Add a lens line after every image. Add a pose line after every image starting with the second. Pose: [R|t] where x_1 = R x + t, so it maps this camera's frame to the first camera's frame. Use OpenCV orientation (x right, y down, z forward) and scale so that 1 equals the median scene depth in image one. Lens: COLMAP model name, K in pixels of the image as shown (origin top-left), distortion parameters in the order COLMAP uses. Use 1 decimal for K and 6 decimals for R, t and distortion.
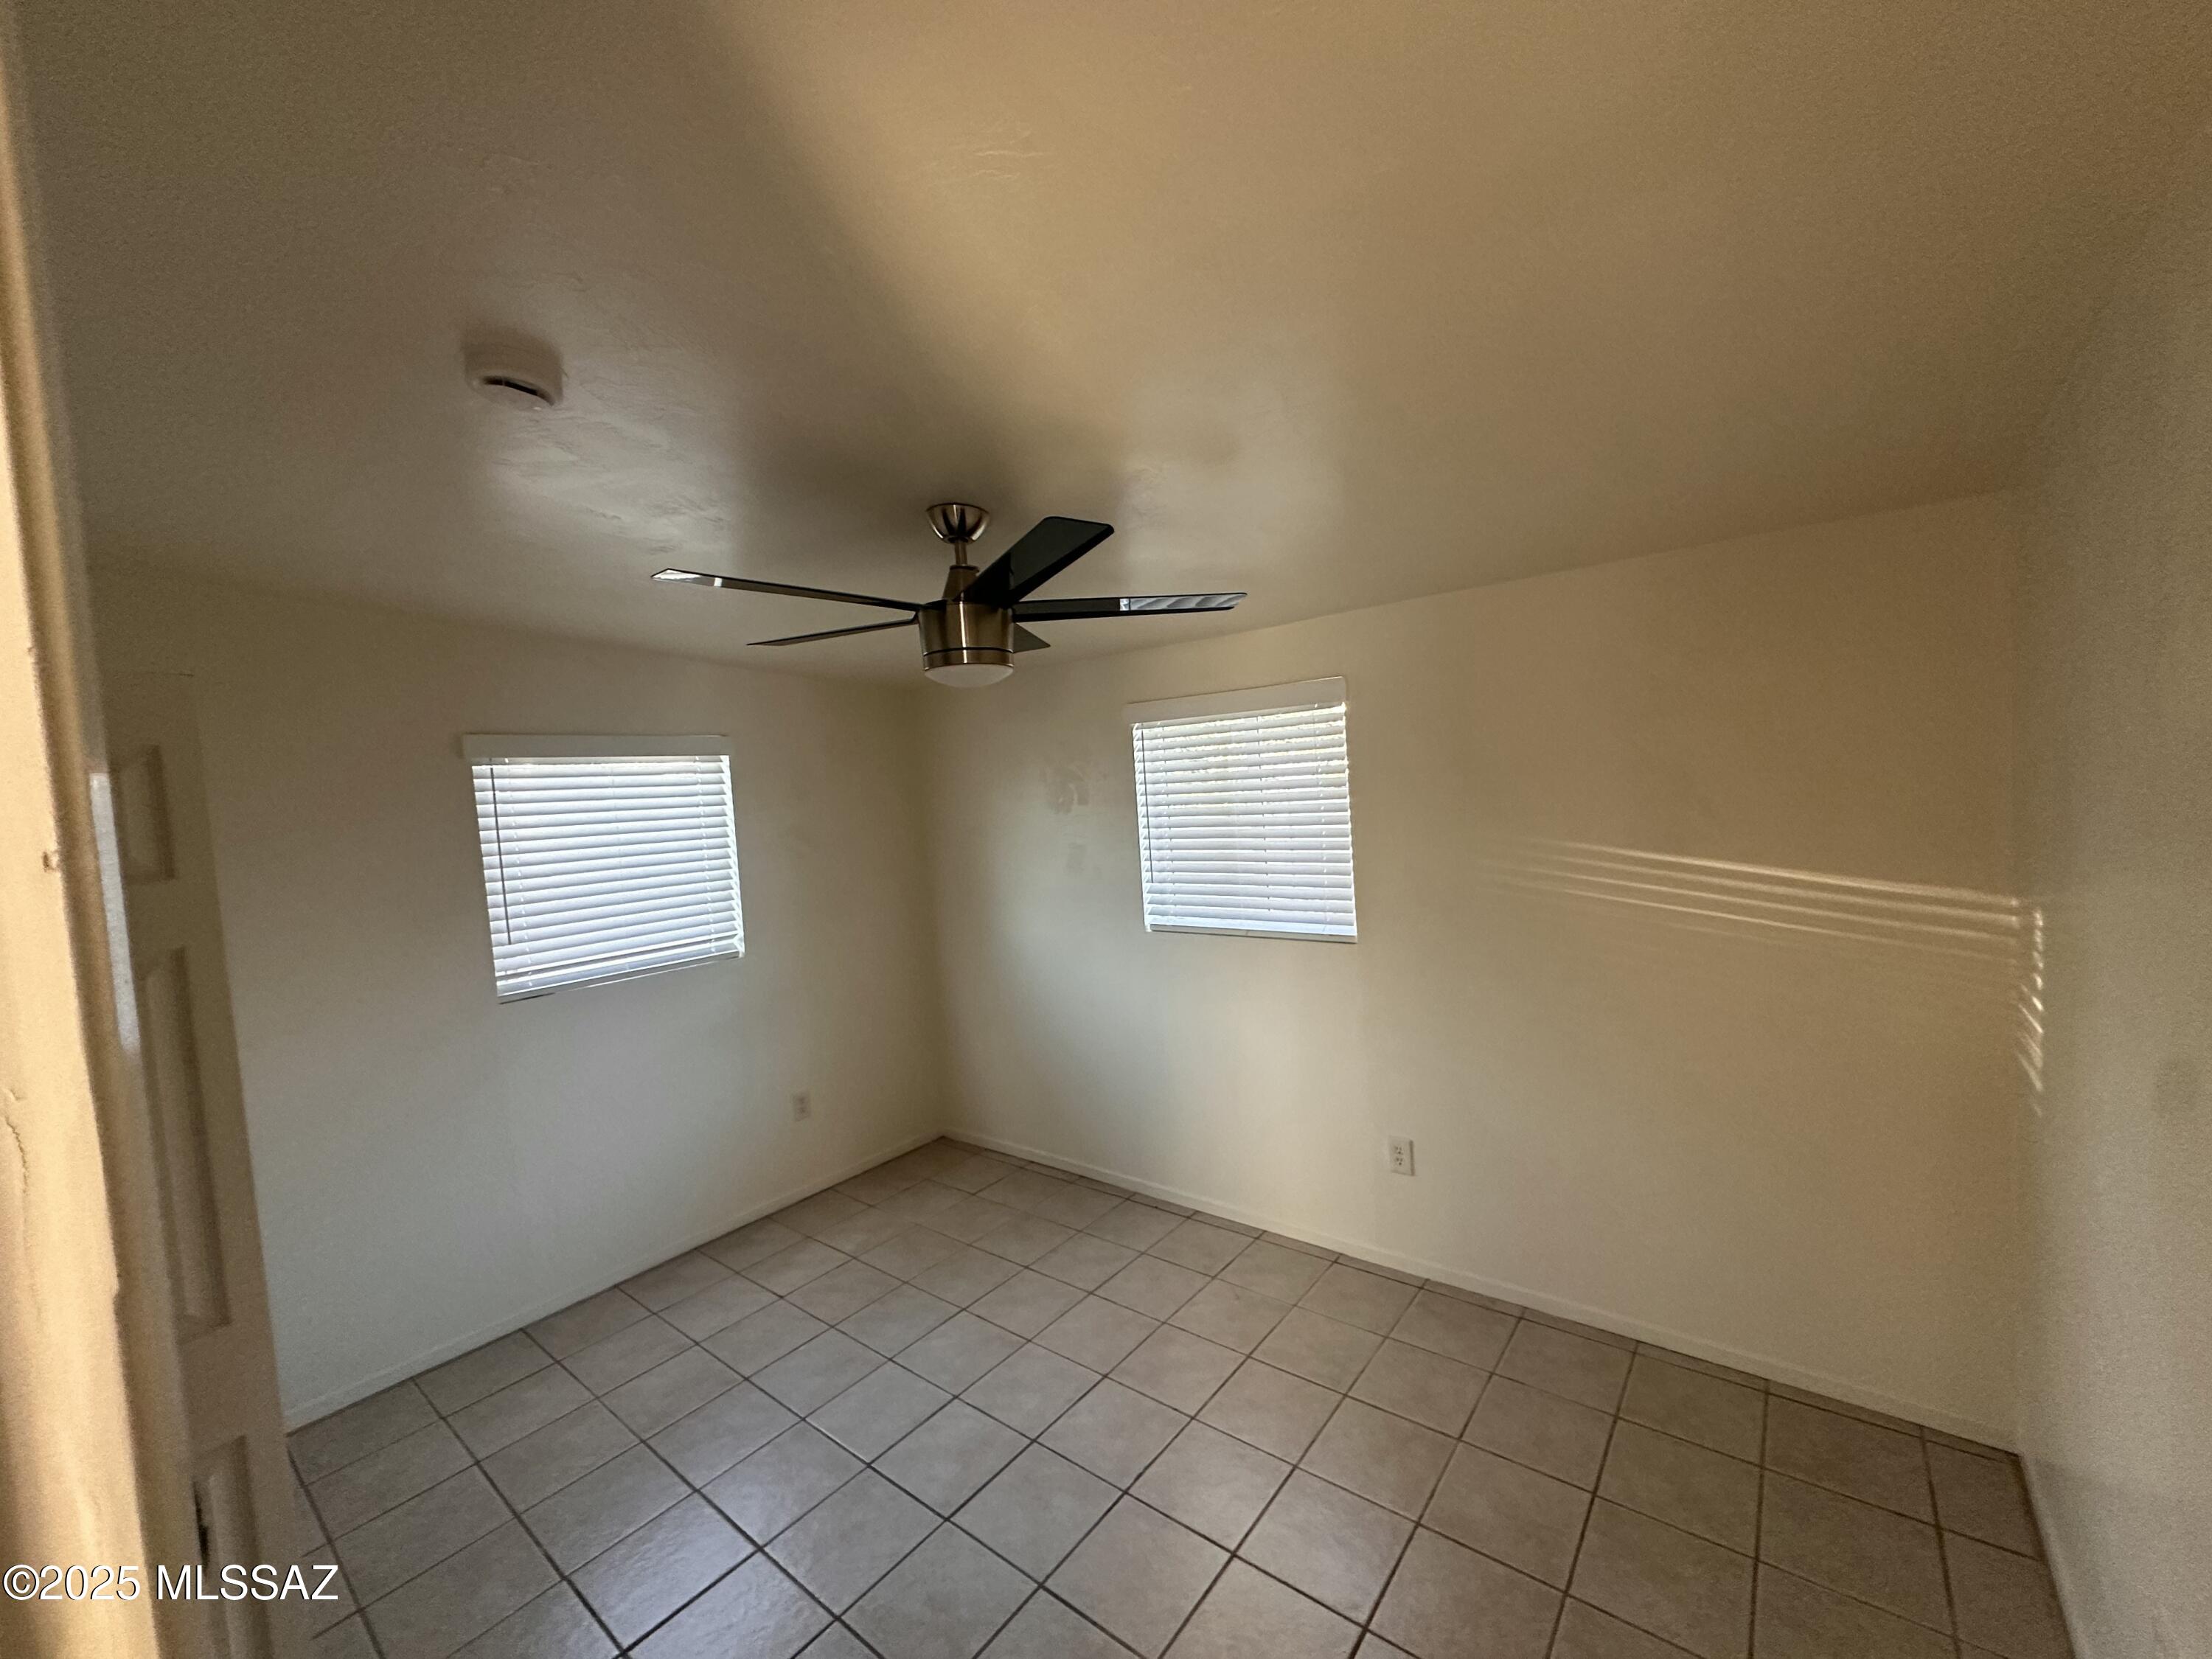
lens RADIAL K [[880.8, 0, 1114.5], [0, 880.8, 857.0], [0, 0, 1]] dist [-0.002130, -0.000117]
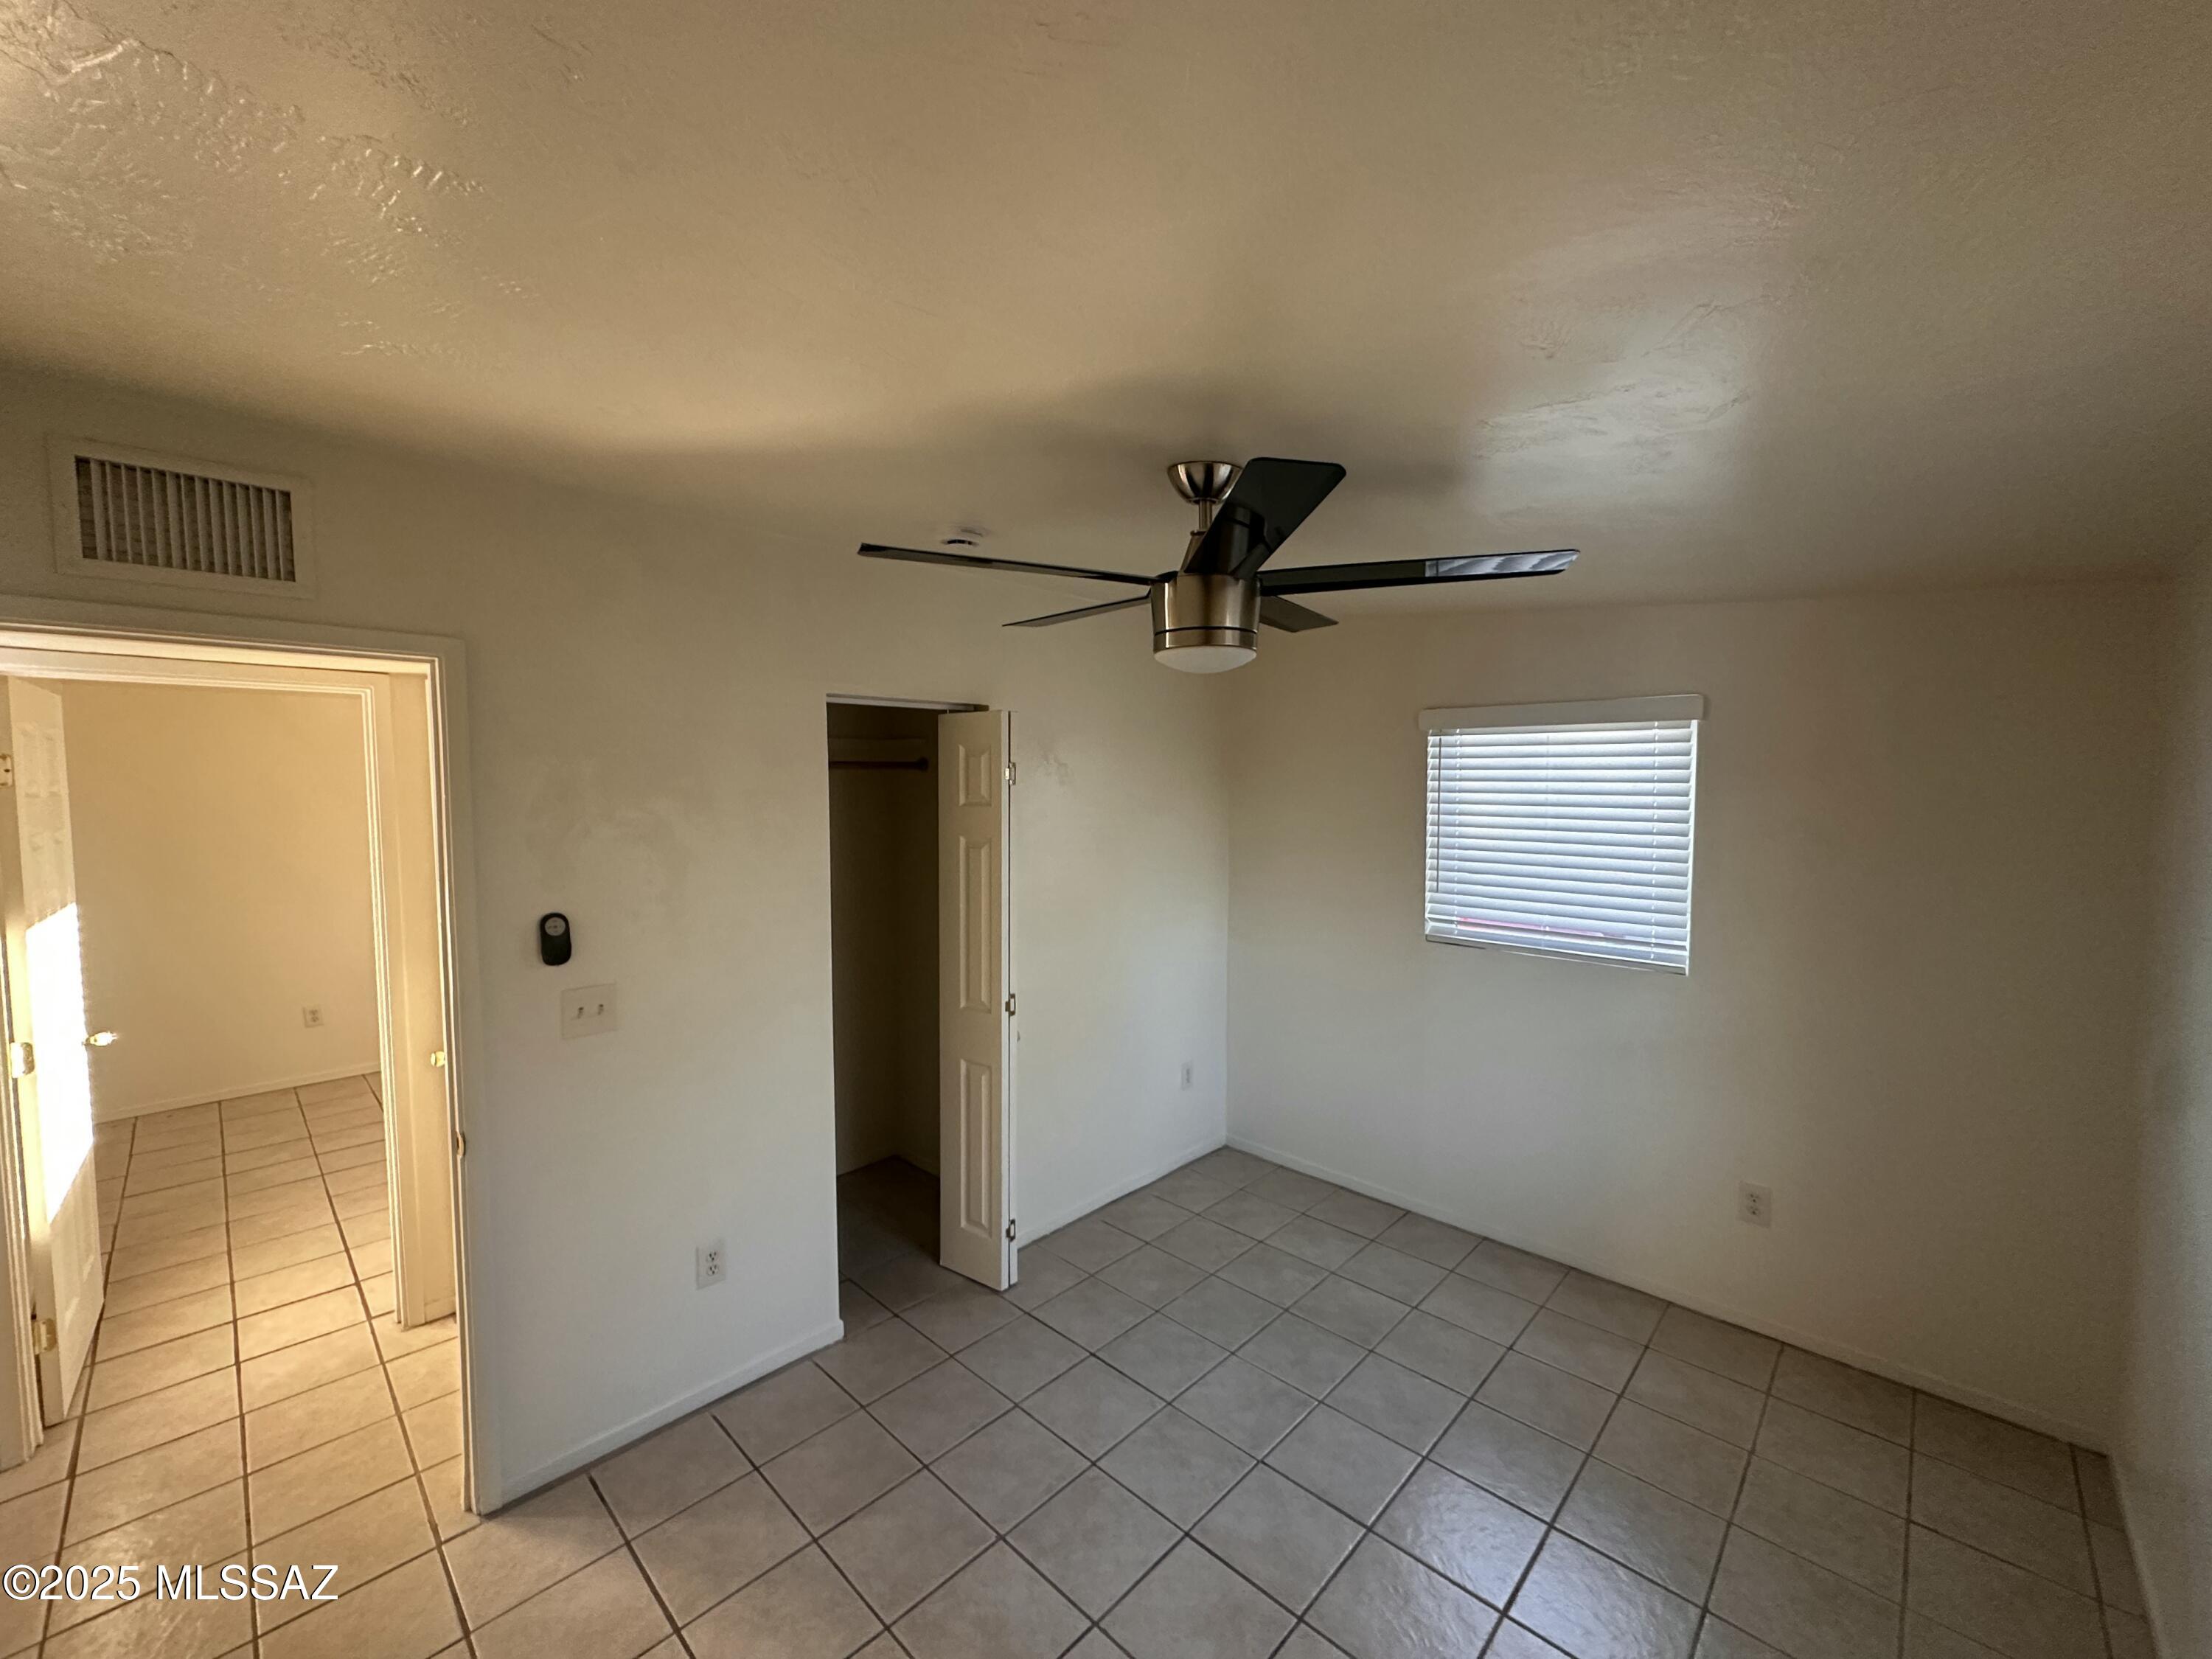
lens RADIAL K [[882.6, 0, 1106.0], [0, 882.6, 829.5], [0, 0, 1]] dist [-0.001965, -0.000281]
pose [[-0.100323, 0.117465, -0.987997, 0.483077], [-0.077532, 0.989064, 0.125464, -0.090745], [0.991929, 0.089189, -0.090119, 0.655661]]
